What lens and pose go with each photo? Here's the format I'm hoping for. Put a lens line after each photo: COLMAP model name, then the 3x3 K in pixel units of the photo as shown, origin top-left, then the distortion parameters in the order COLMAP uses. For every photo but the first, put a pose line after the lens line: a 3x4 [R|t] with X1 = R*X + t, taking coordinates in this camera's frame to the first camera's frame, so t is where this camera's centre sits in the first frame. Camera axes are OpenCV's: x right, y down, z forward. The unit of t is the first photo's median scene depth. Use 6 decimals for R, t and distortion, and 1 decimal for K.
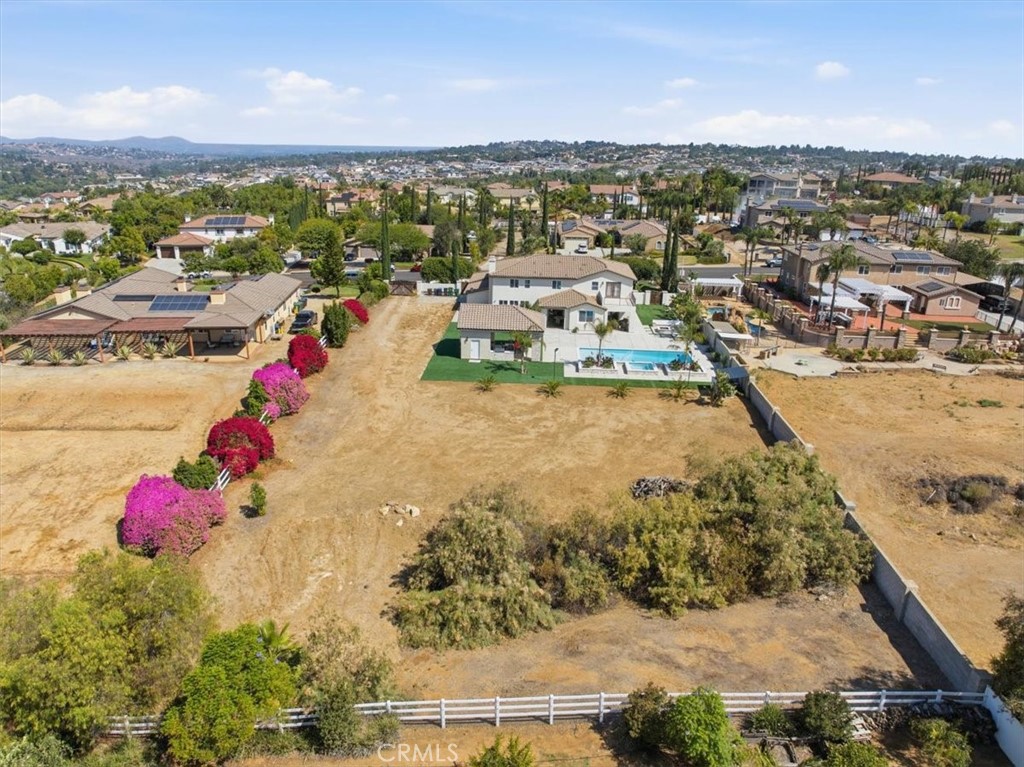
lens RADIAL K [[696.7, 0, 518.9], [0, 696.7, 390.6], [0, 0, 1]] dist [-0.017011, -0.019951]
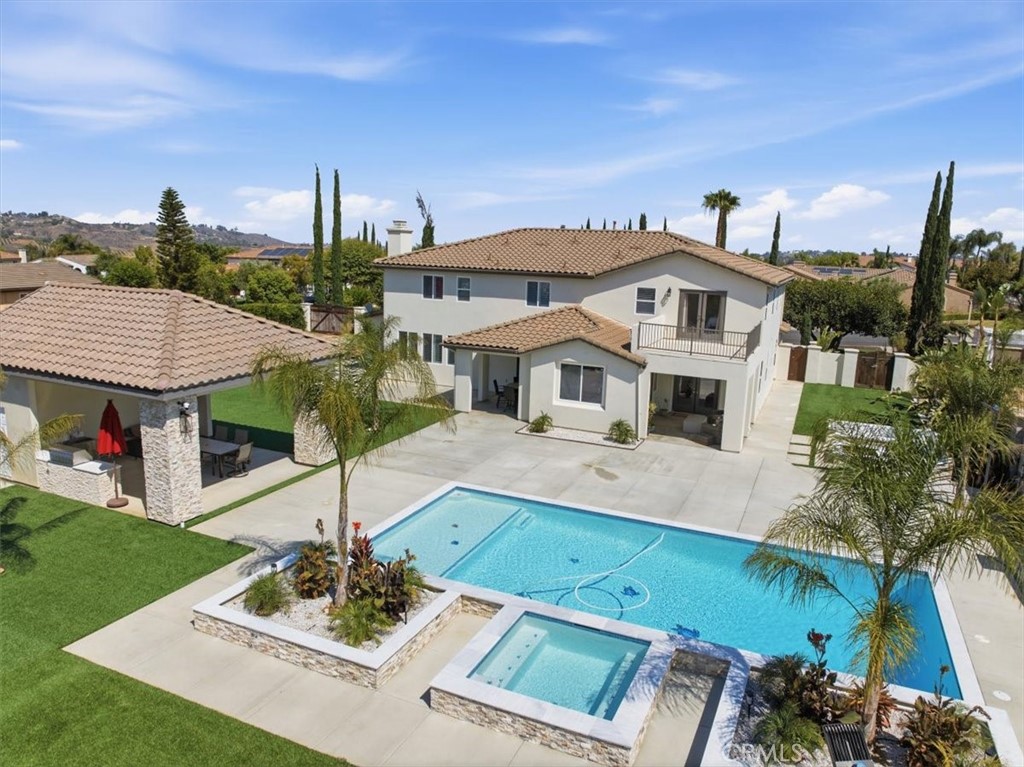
lens RADIAL K [[696.7, 0, 518.9], [0, 696.7, 390.6], [0, 0, 1]] dist [-0.017011, -0.019951]
pose [[0.927908, 0.083381, -0.363364, 0.177276], [-0.136807, 0.982828, -0.123830, -0.059244], [0.346799, 0.164614, 0.923381, 0.681098]]
